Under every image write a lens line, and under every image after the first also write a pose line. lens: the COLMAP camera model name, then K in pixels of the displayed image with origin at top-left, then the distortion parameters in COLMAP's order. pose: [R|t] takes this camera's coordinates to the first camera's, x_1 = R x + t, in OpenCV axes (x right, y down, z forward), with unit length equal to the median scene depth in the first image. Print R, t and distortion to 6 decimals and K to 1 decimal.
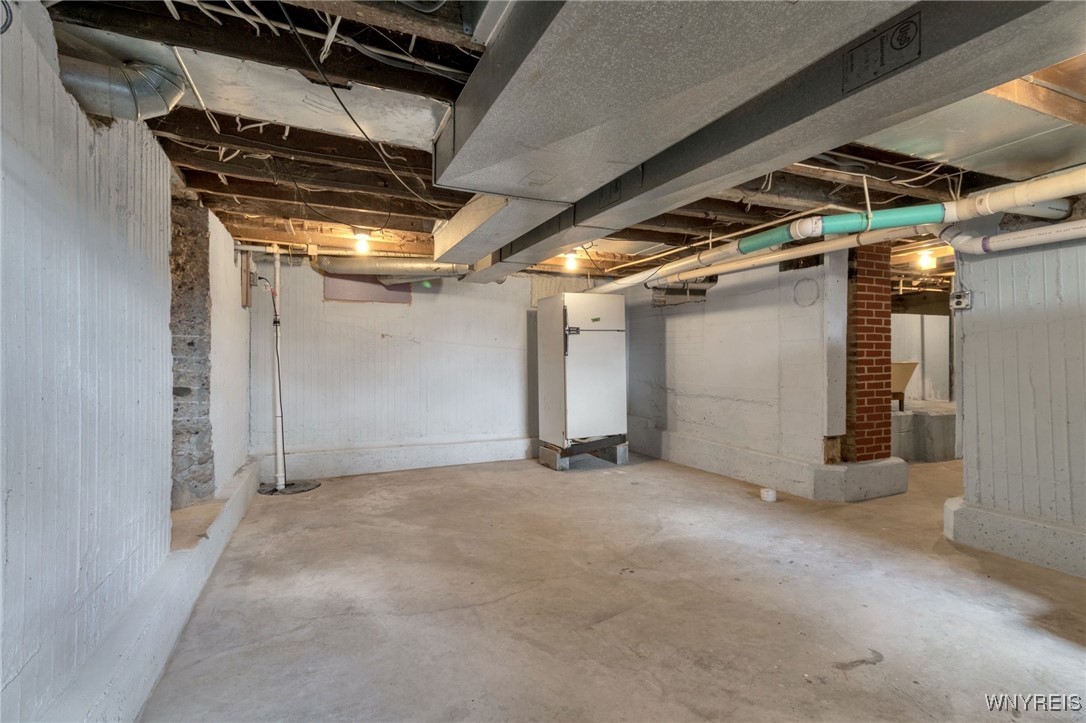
lens RADIAL K [[512.8, 0, 544.0], [0, 512.8, 356.5], [0, 0, 1]] dist [0.001922, -0.000028]
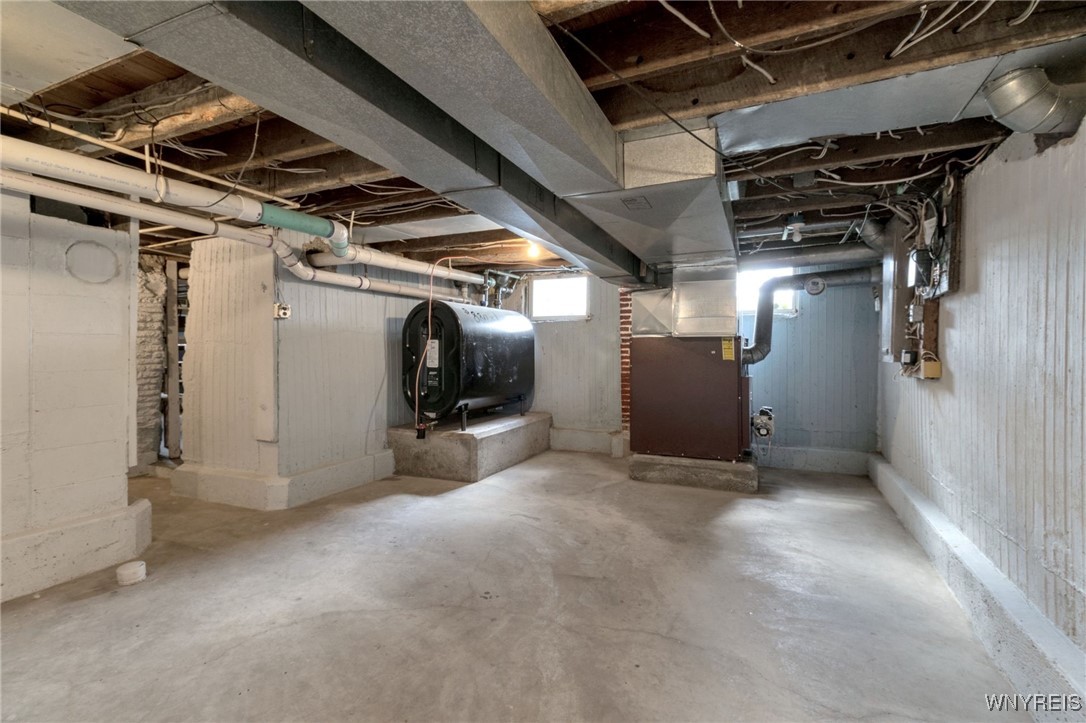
lens RADIAL K [[512.8, 0, 544.7], [0, 512.8, 358.8], [0, 0, 1]] dist [0.001922, -0.000028]
pose [[-0.678425, -0.004070, 0.734658, -0.534875], [0.003158, 0.999959, 0.008457, -0.005182], [-0.734663, 0.008058, -0.678384, 1.447674]]
